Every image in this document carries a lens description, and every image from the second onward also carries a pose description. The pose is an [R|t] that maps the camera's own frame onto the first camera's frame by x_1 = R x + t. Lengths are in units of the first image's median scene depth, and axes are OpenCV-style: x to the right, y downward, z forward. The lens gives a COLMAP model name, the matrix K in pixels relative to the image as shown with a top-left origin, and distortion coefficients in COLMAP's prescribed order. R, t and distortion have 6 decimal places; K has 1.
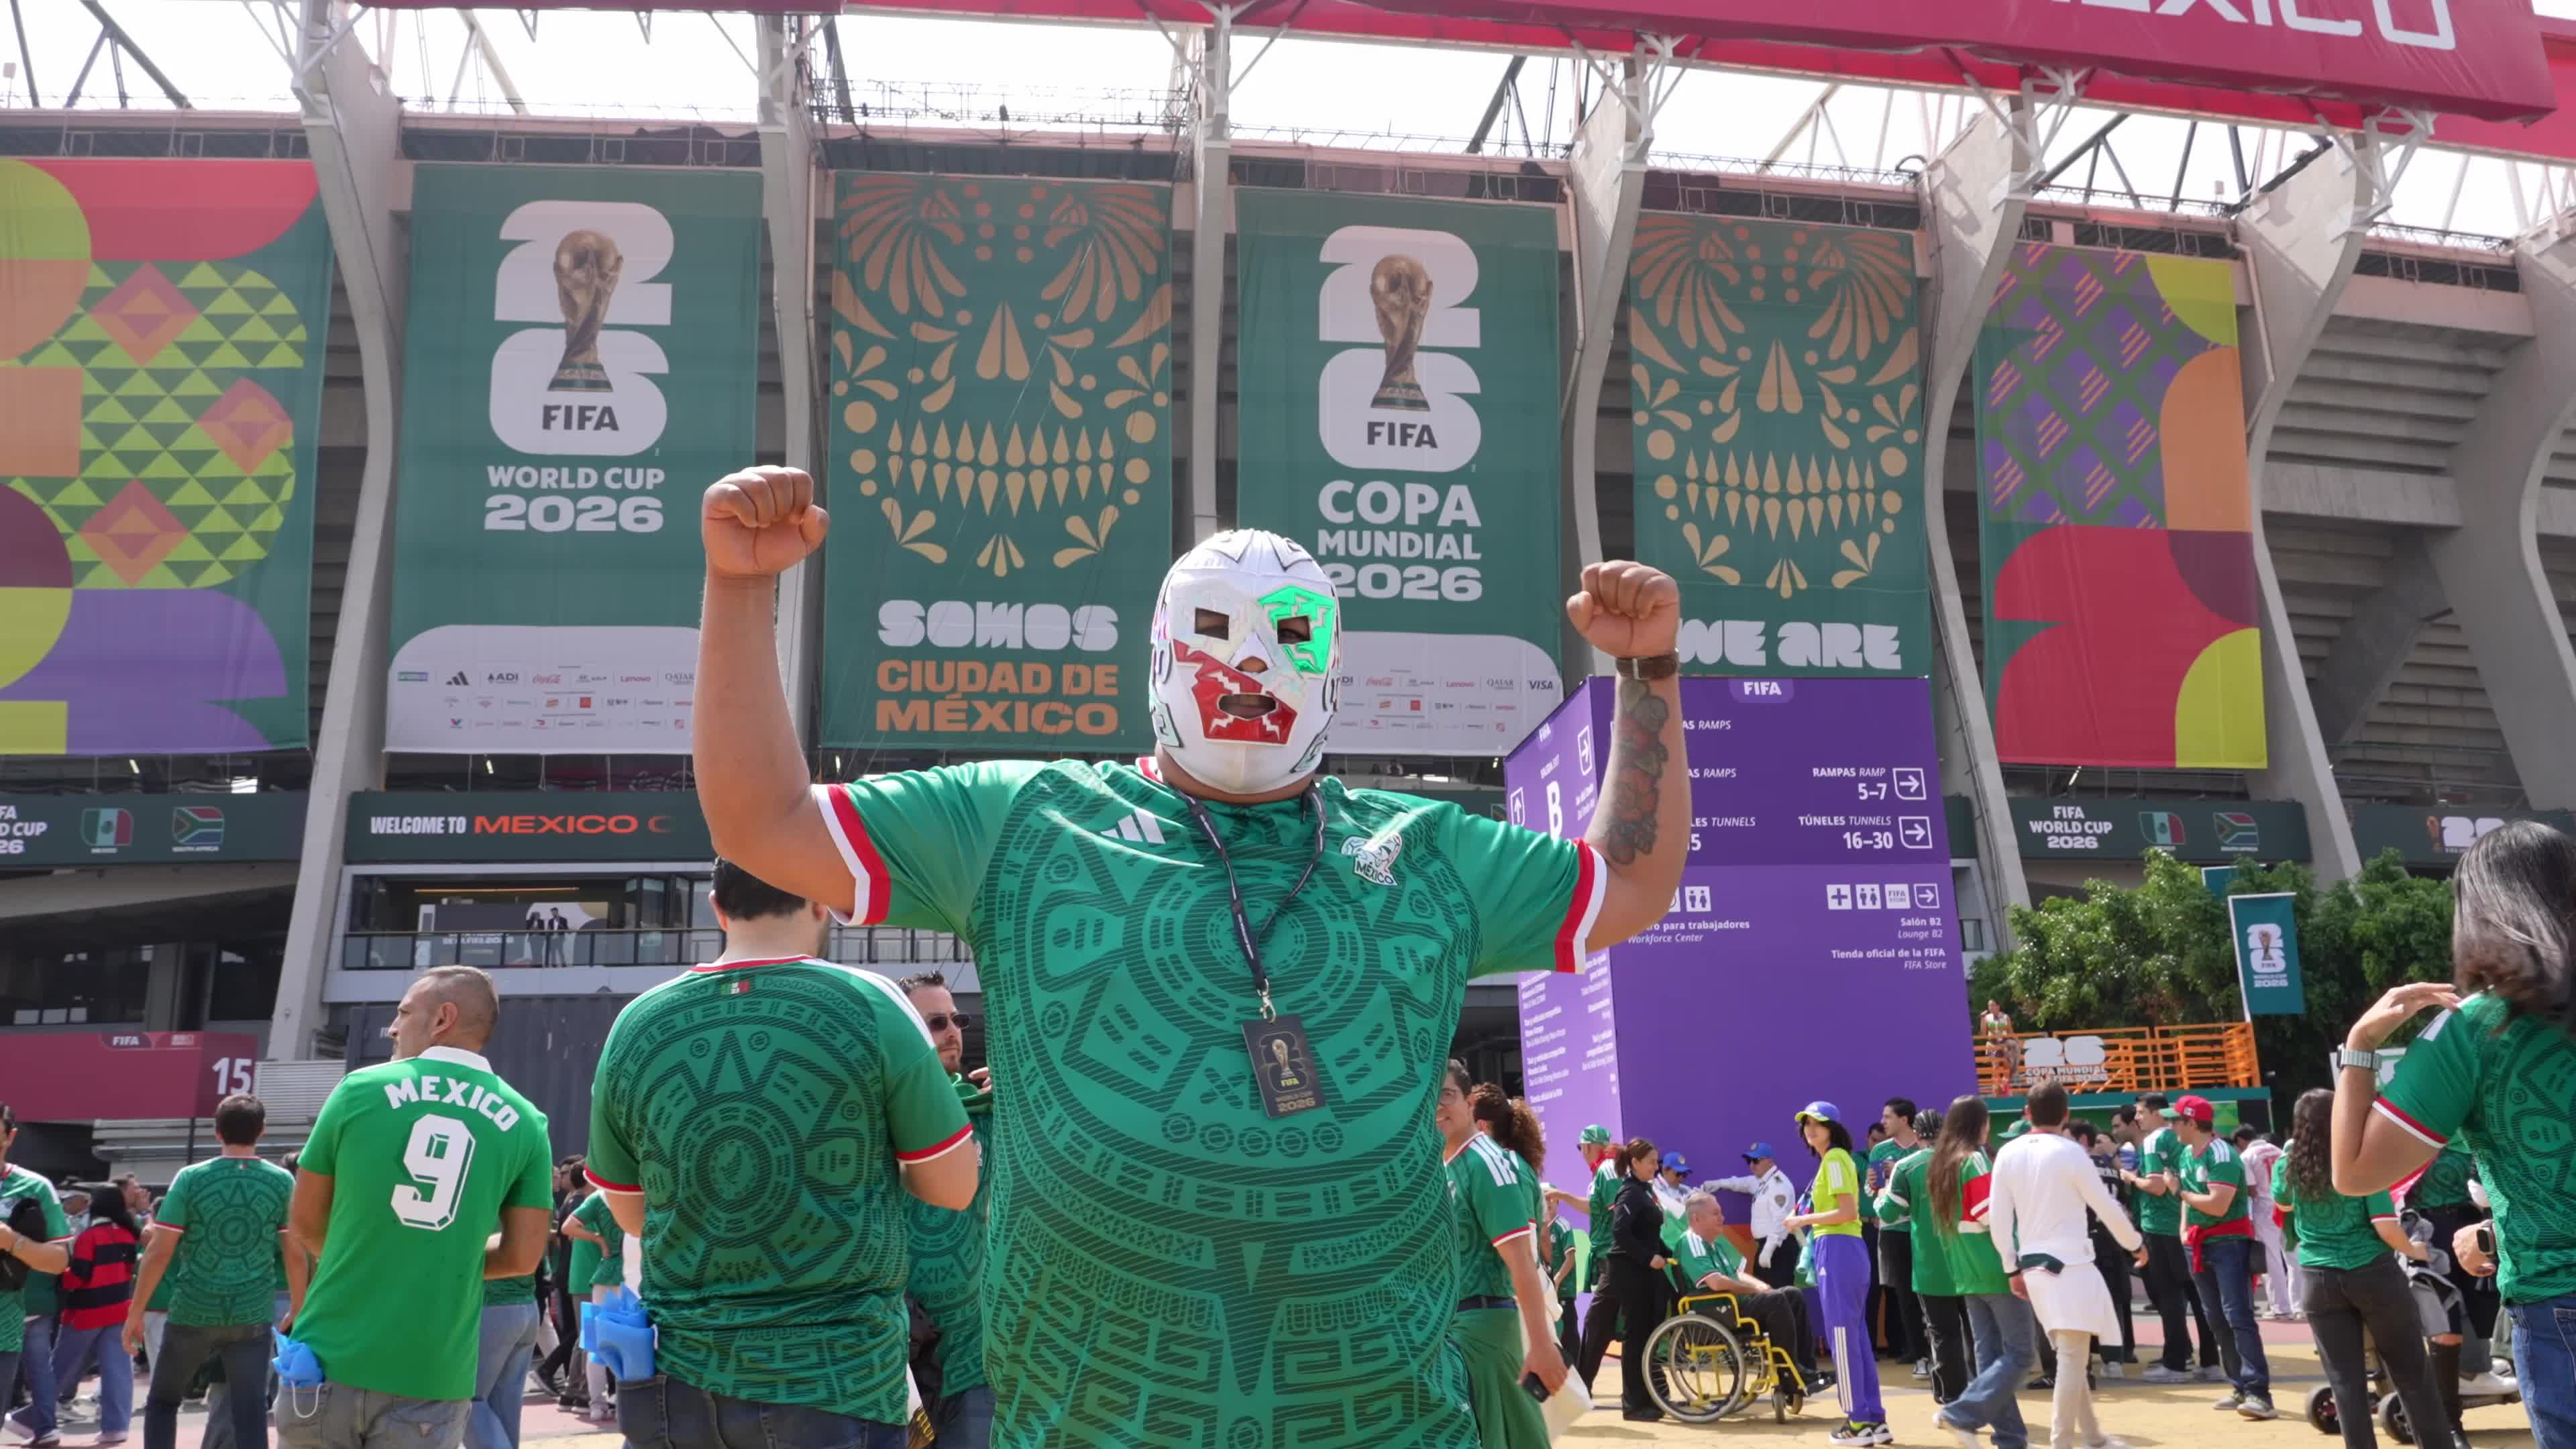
lens RADIAL K [[1979.2, 0, 1307.5], [0, 1979.2, 723.5], [0, 0, 1]] dist [-0.013460, 0.032130]
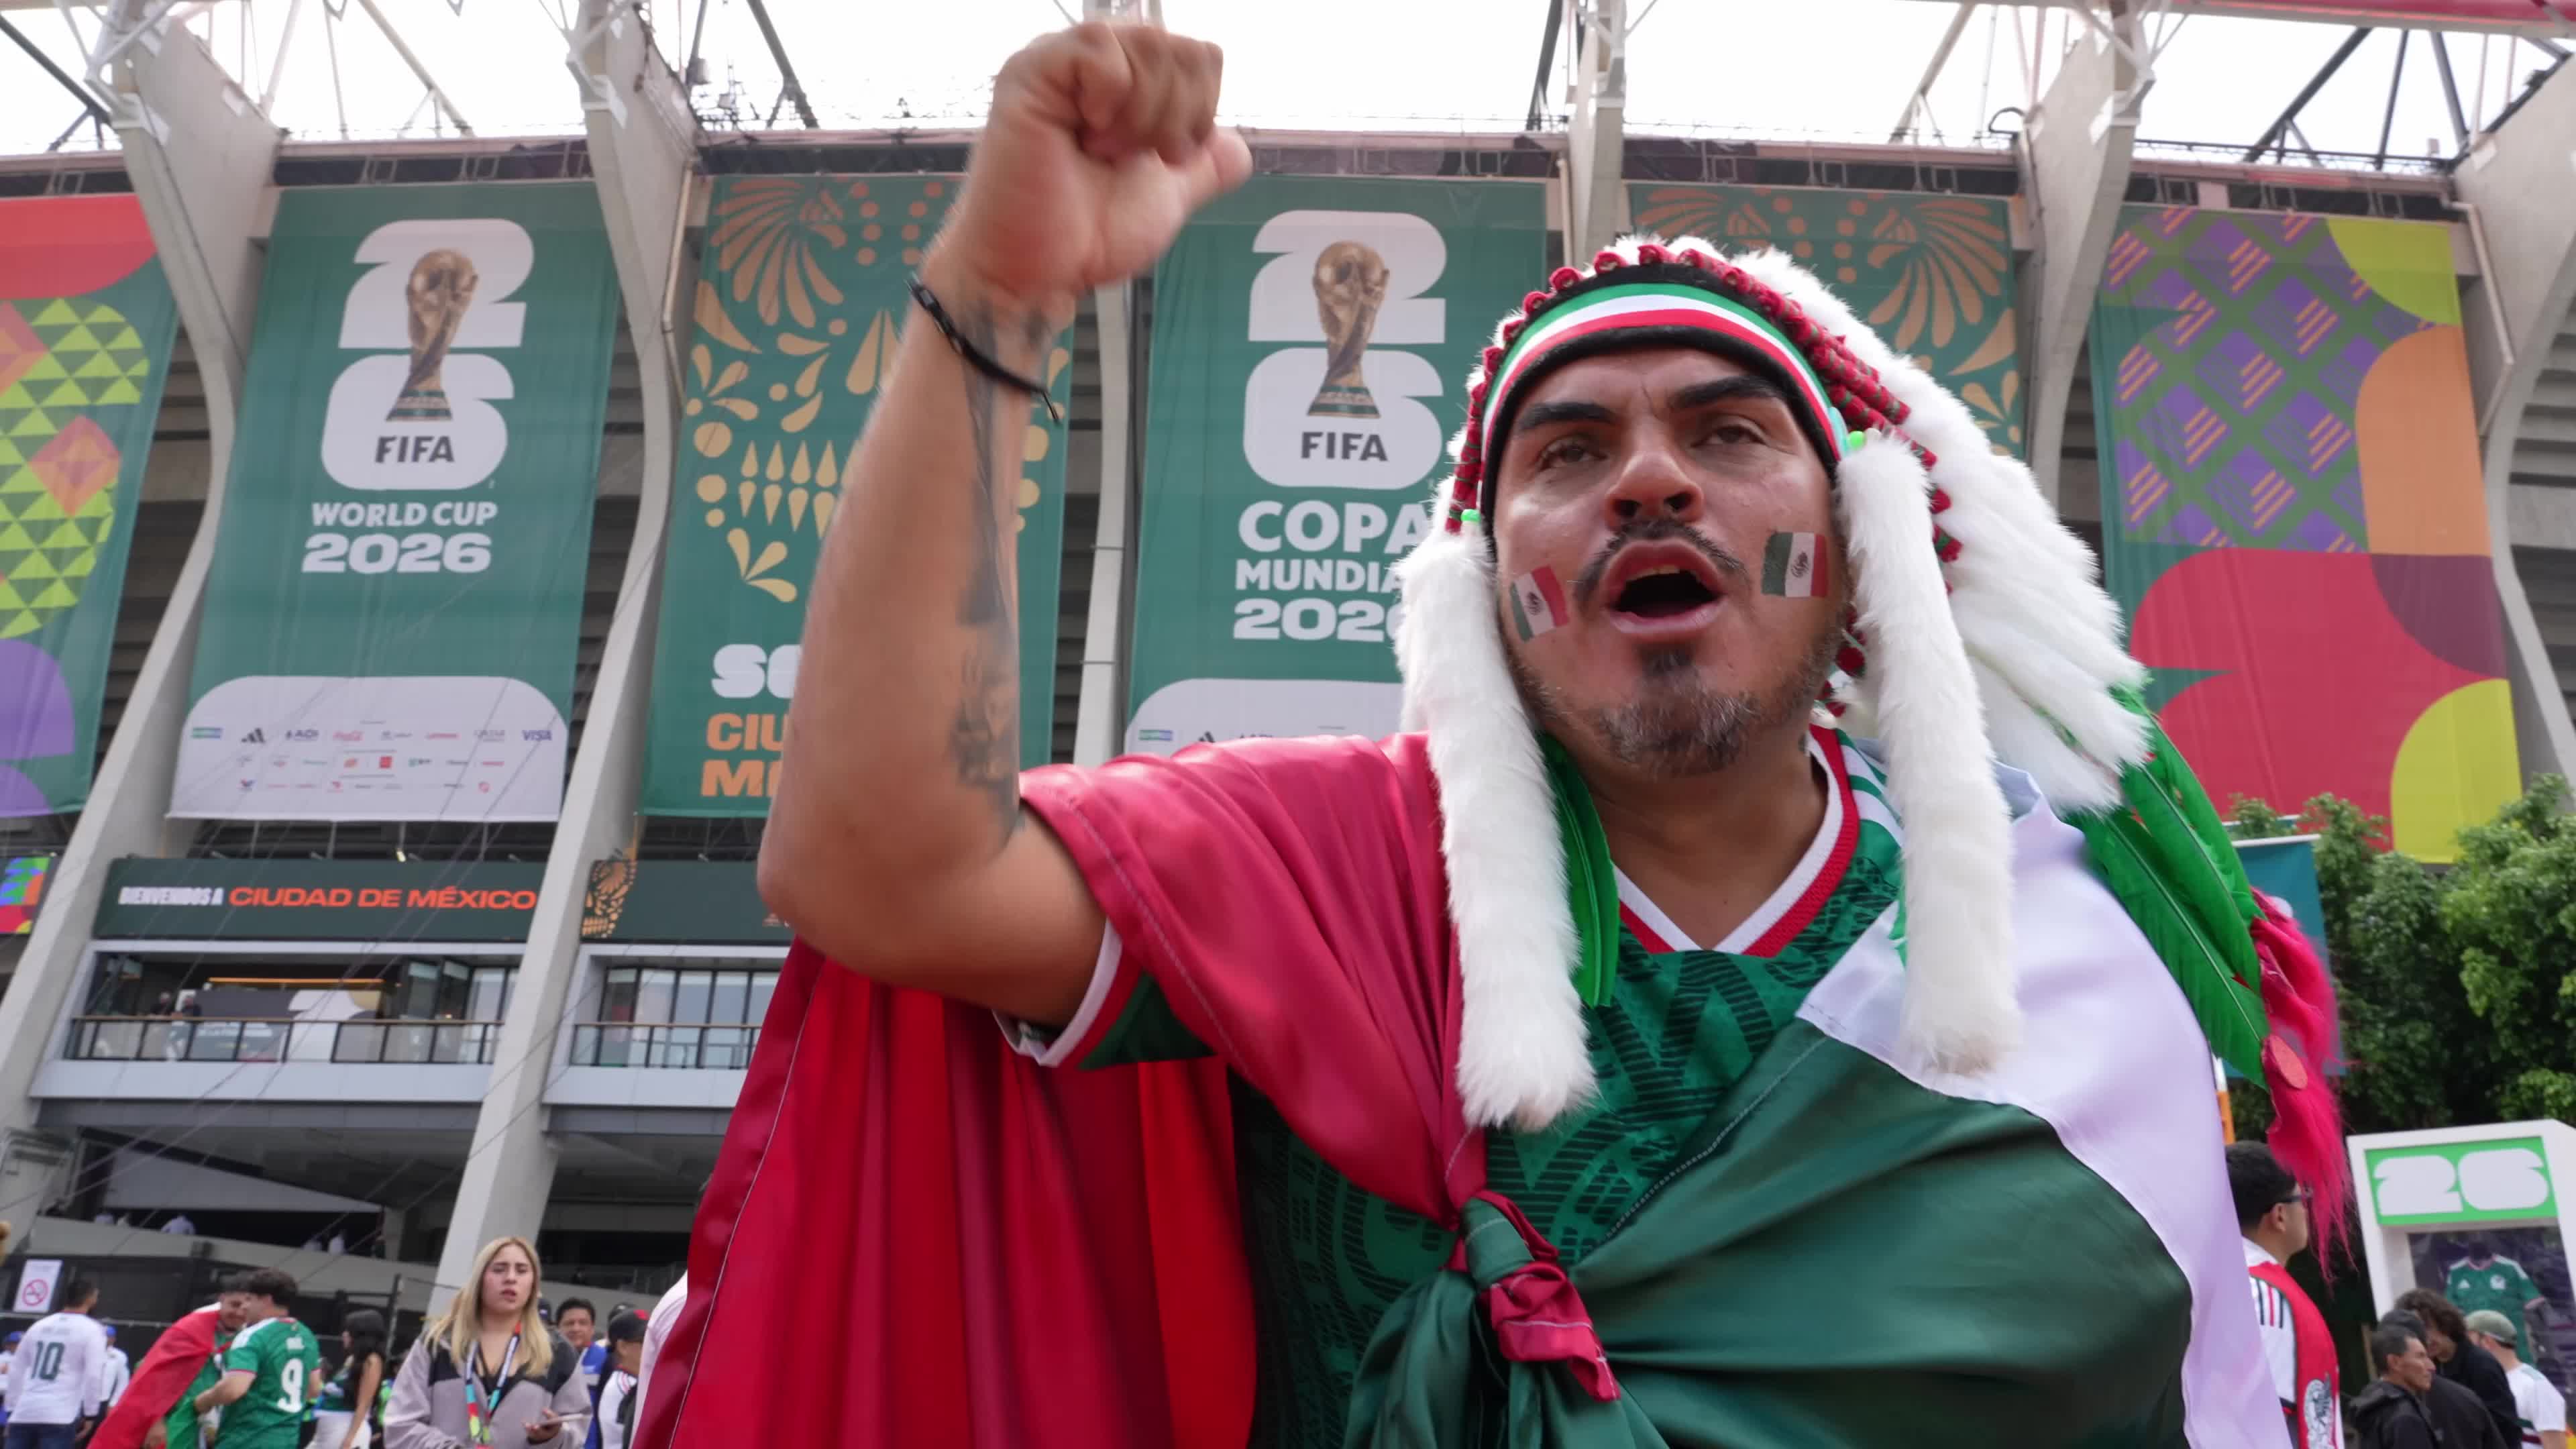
lens RADIAL K [[1850.5, 0, 1323.6], [0, 1850.5, 732.8], [0, 0, 1]] dist [-0.013113, 0.016559]
pose [[0.984607, -0.008855, -0.174556, 0.181029], [-0.010968, 0.993617, -0.112271, 0.062226], [0.174436, 0.112457, 0.978226, 0.269678]]
